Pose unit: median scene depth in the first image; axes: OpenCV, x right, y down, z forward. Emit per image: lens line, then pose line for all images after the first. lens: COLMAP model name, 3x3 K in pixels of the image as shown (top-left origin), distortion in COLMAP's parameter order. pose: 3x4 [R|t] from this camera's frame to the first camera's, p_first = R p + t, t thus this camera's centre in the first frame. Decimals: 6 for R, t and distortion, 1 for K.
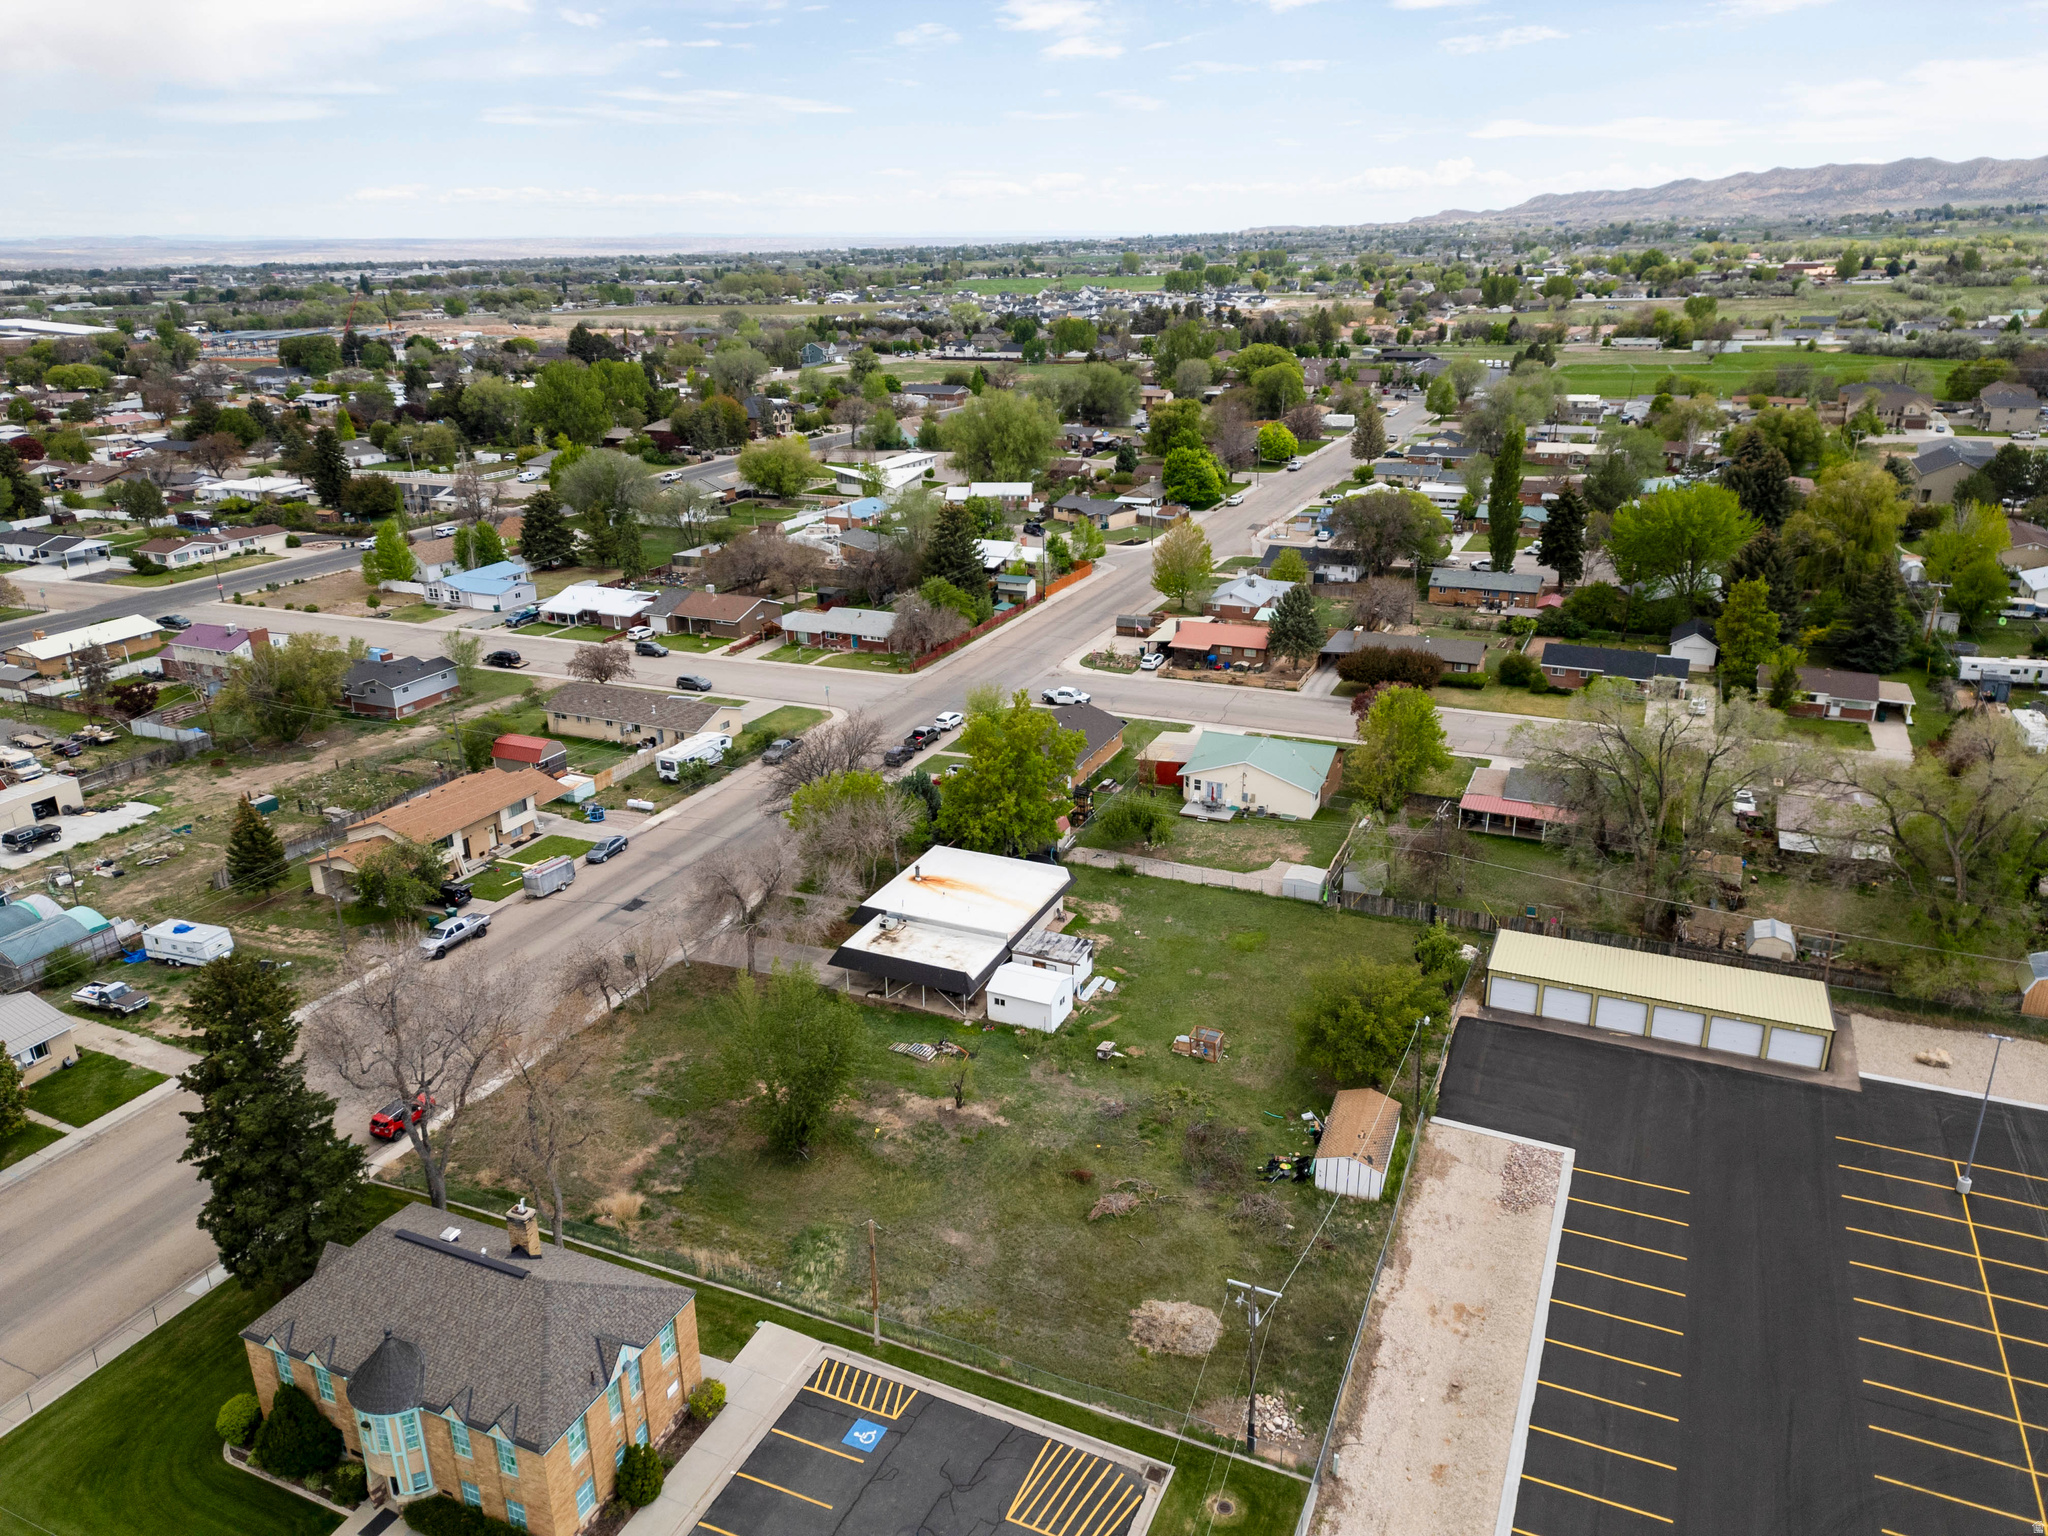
lens RADIAL K [[1428.4, 0, 1028.1], [0, 1428.4, 763.2], [0, 0, 1]] dist [0.085318, -0.088070]
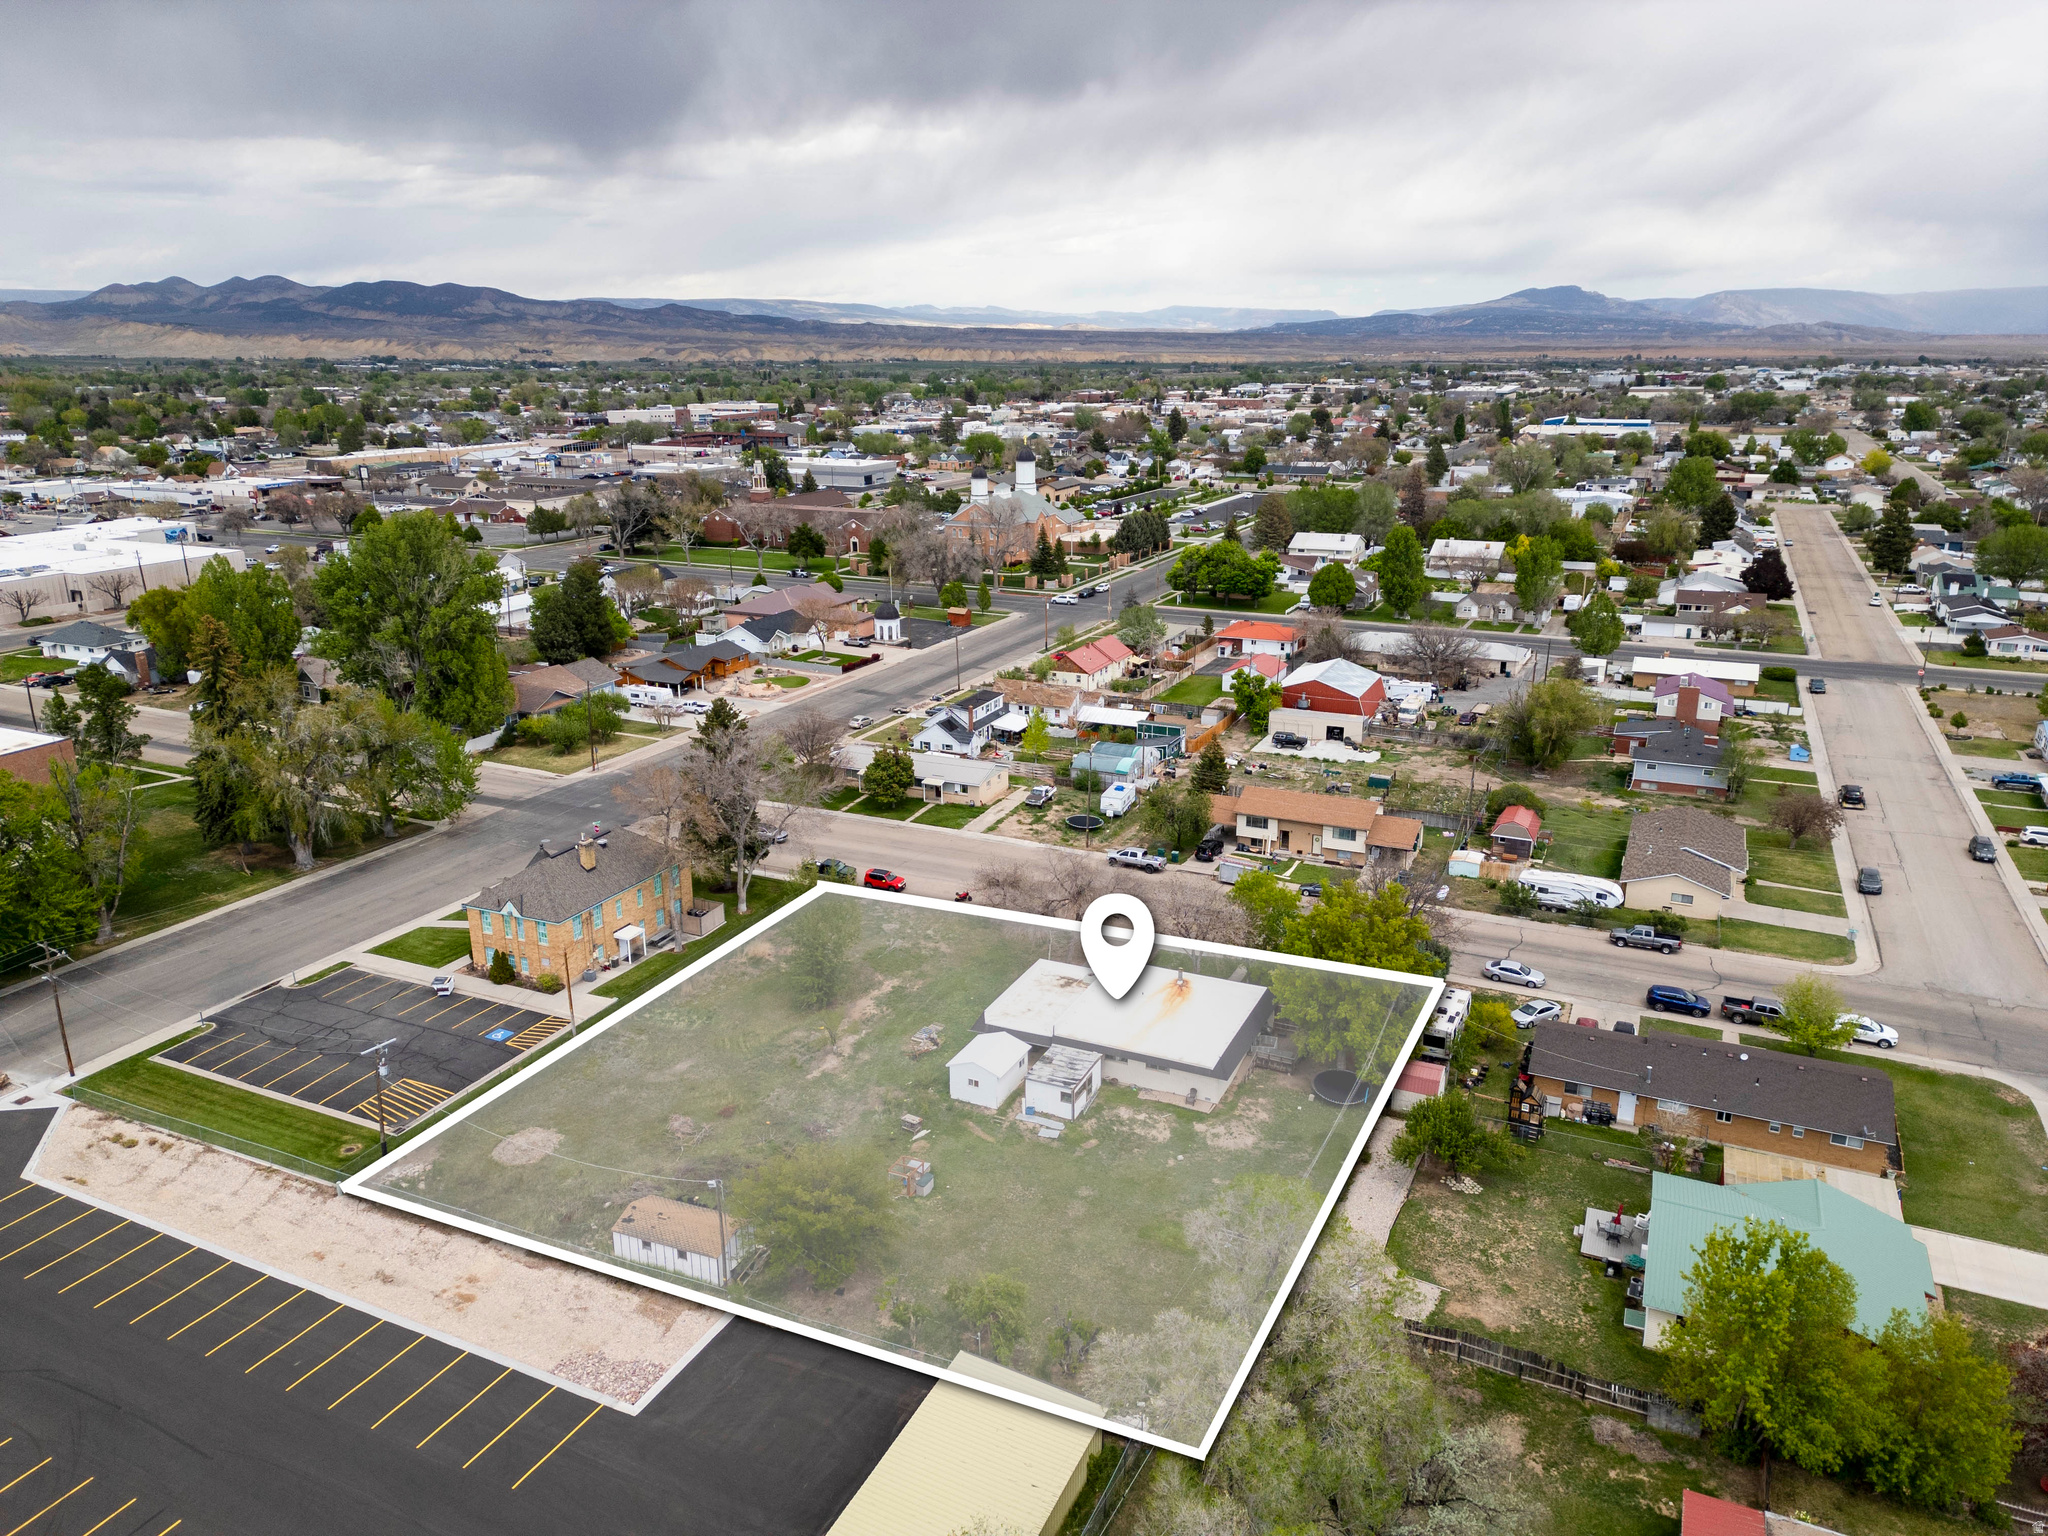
lens RADIAL K [[1428.4, 0, 1028.1], [0, 1428.4, 763.2], [0, 0, 1]] dist [0.085318, -0.088070]
pose [[-0.013937, 0.298581, -0.954282, 0.644401], [-0.337001, 0.897134, 0.285622, -0.235437], [0.941401, 0.325575, 0.088118, 0.616199]]
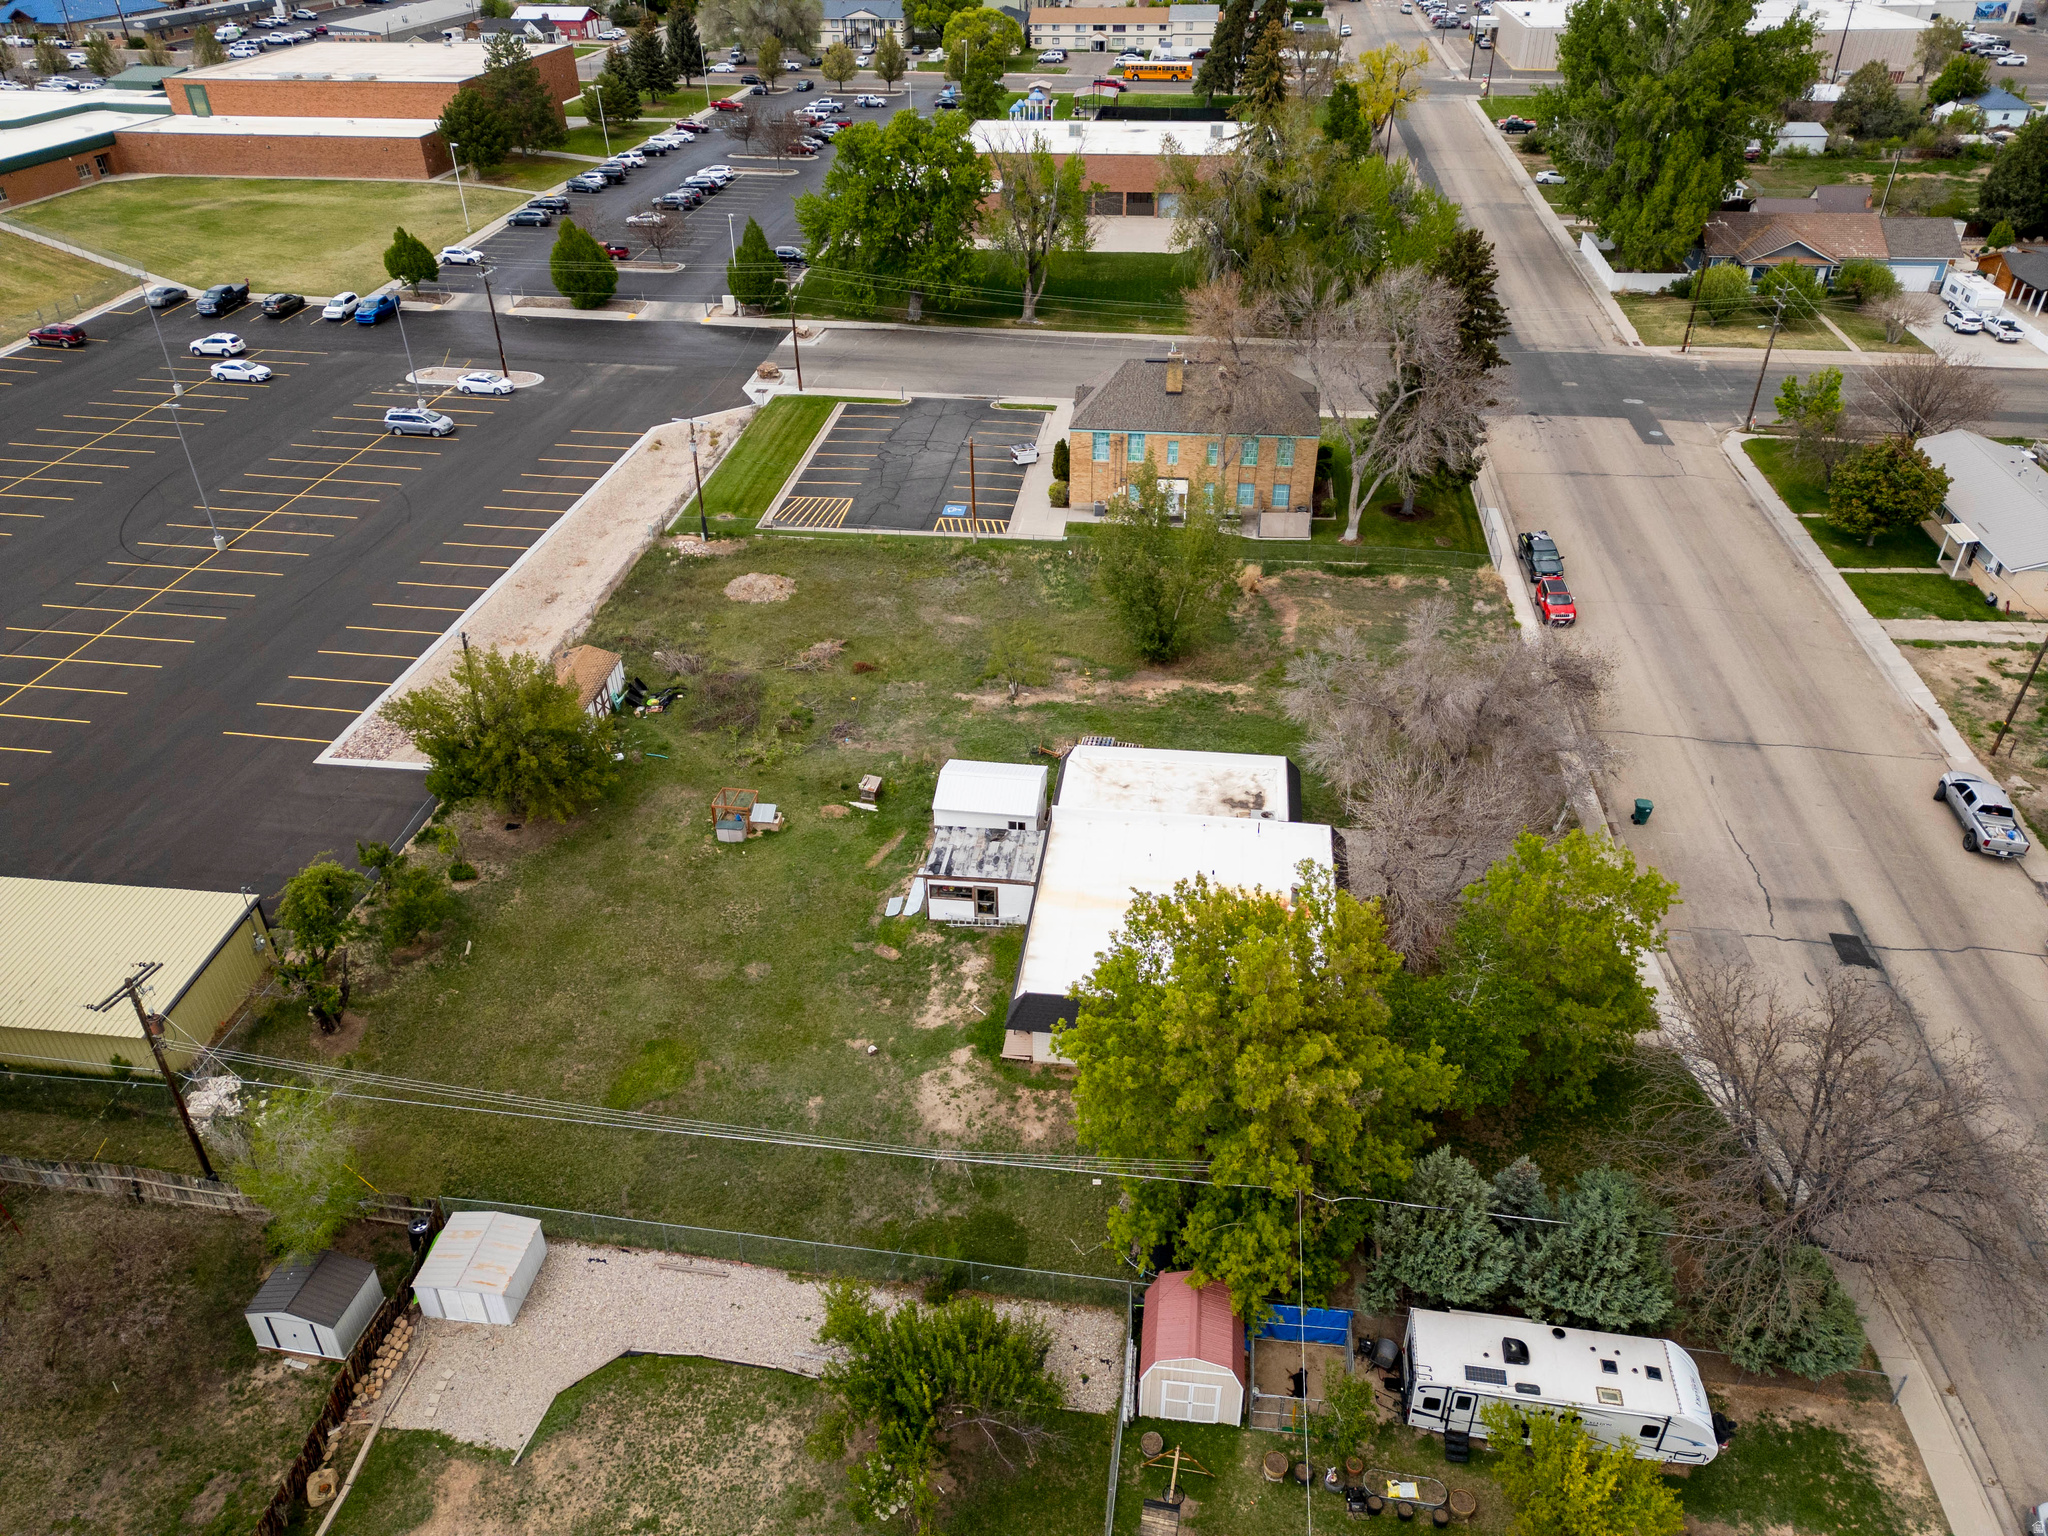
lens RADIAL K [[1428.4, 0, 1028.1], [0, 1428.4, 763.2], [0, 0, 1]] dist [0.085318, -0.088070]
pose [[-0.958549, 0.175333, -0.224592, 0.096155], [-0.074760, 0.605860, 0.792051, -0.280256], [0.274944, 0.776010, -0.567639, 0.981262]]
